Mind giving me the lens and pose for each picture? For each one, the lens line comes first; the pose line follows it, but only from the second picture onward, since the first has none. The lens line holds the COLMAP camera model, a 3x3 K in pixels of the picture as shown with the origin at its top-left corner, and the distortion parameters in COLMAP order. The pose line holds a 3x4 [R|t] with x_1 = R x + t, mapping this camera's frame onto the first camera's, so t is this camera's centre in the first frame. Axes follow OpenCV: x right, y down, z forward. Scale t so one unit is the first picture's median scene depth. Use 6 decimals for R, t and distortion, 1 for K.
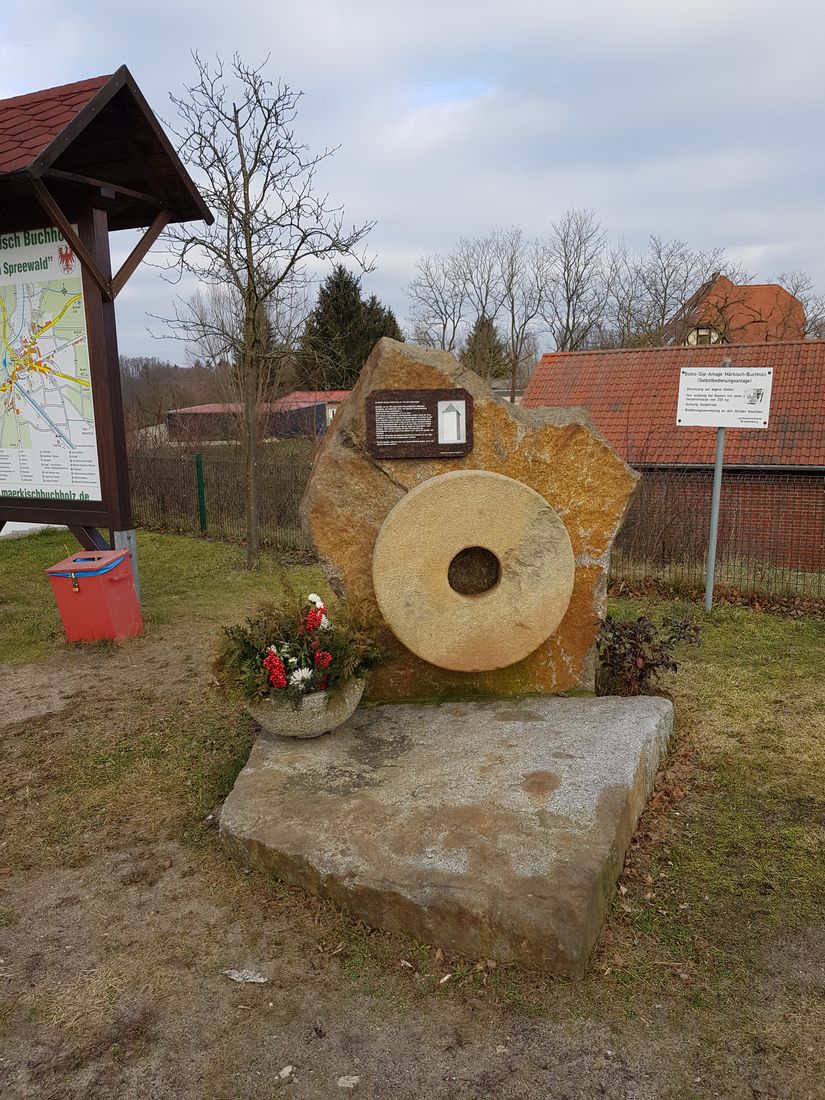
lens RADIAL K [[834.6, 0, 431.9], [0, 834.6, 561.0], [0, 0, 1]] dist [0.092639, -0.152760]
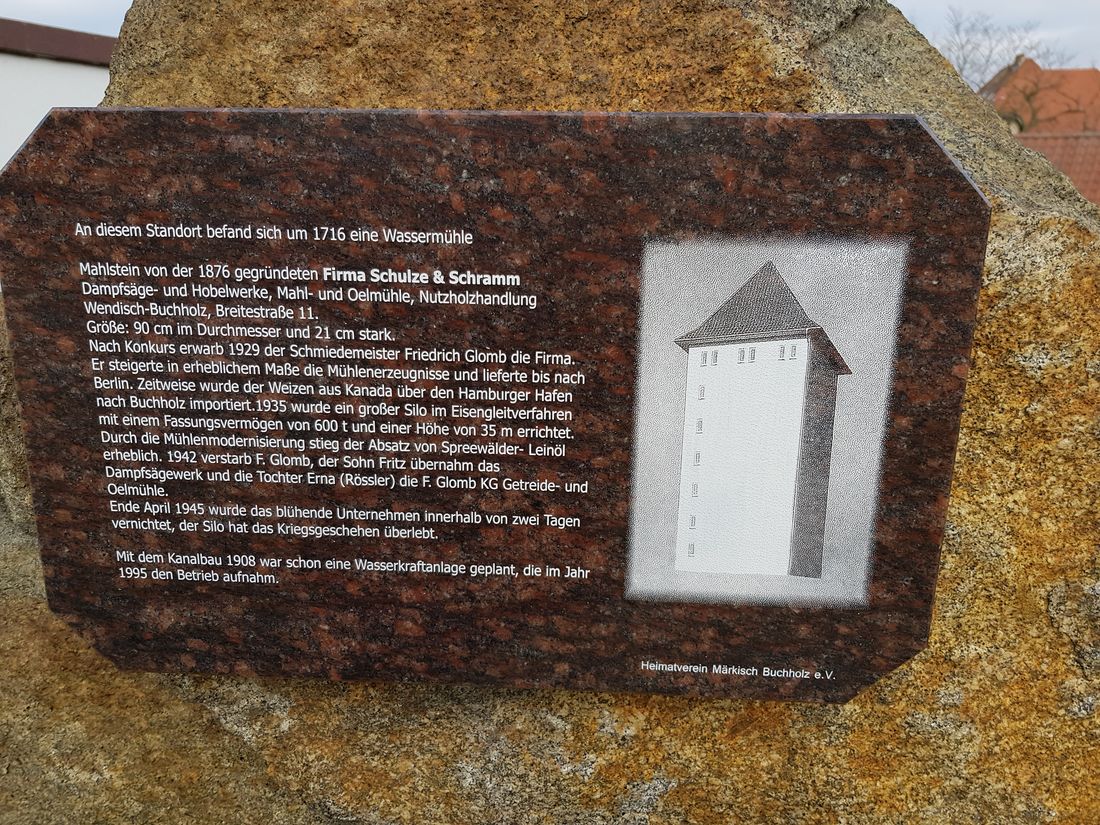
lens RADIAL K [[834.6, 0, 553.5], [0, 834.6, 432.7], [0, 0, 1]] dist [0.092639, -0.152760]
pose [[0.989261, 0.072149, -0.127110, 0.010472], [-0.060052, 0.993514, 0.096562, -0.165807], [0.133252, -0.087892, 0.987177, 0.840172]]
